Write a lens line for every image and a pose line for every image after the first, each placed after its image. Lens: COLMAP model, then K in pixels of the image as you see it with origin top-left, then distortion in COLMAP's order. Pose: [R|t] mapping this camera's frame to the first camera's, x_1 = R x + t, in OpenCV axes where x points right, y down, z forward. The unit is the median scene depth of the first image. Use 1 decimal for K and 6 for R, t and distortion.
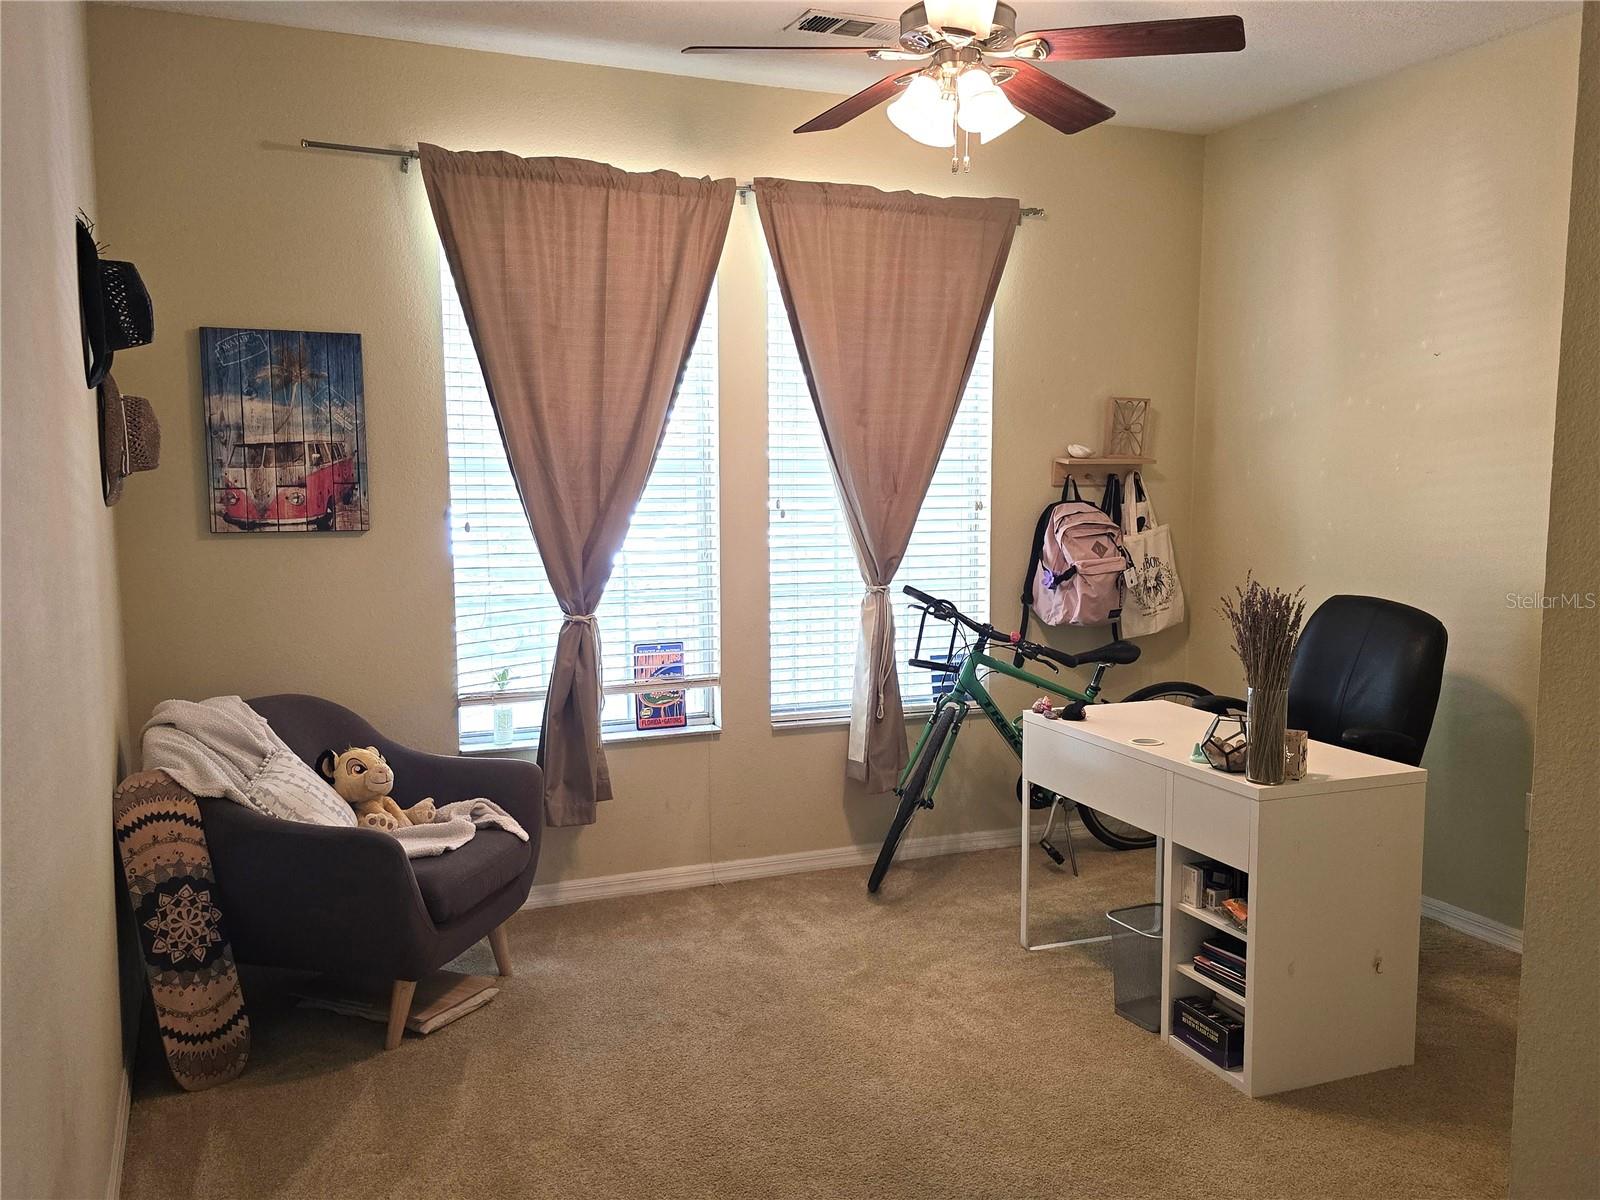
lens RADIAL K [[1331.4, 0, 802.8], [0, 1331.4, 615.8], [0, 0, 1]] dist [0.083574, -0.101358]
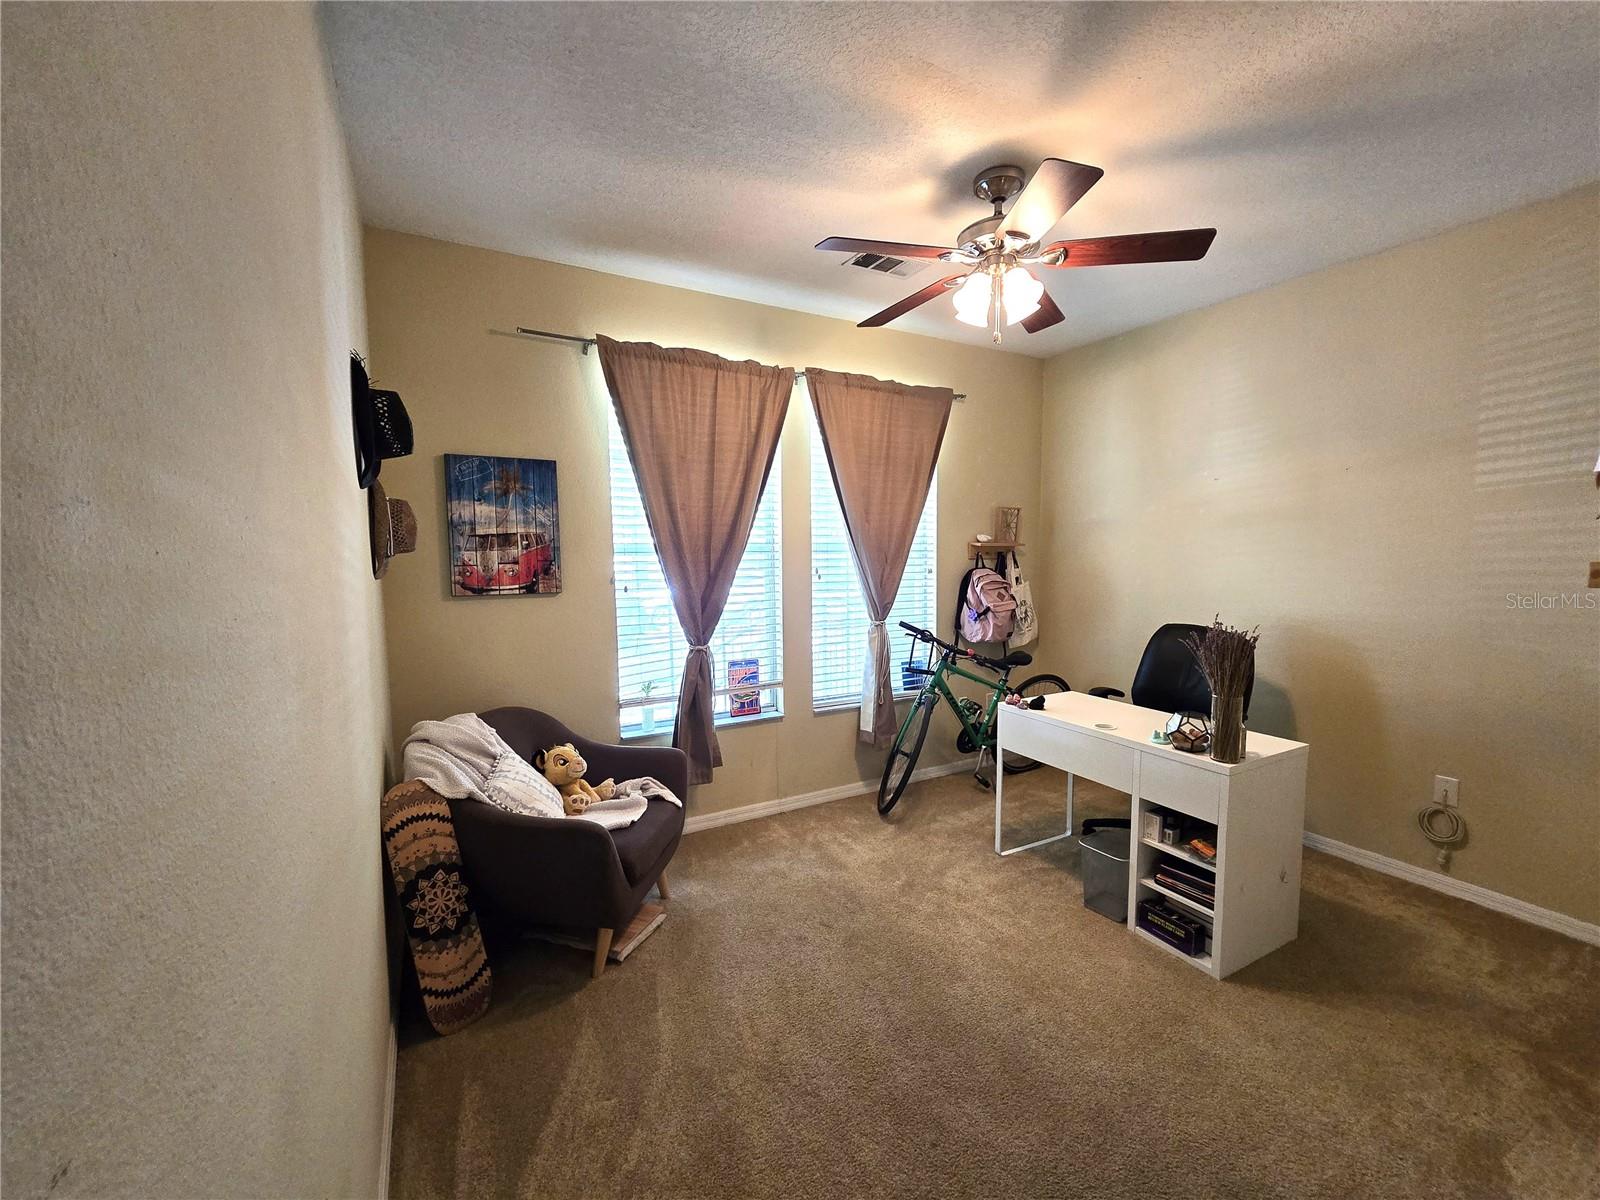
lens RADIAL K [[656.2, 0, 807.4], [0, 656.2, 606.2], [0, 0, 1]] dist [-0.001140, -0.000352]
pose [[0.994582, -0.016162, 0.102693, -0.132860], [0.019239, 0.999393, -0.029041, -0.023182], [-0.102162, 0.030860, 0.994289, 0.263489]]
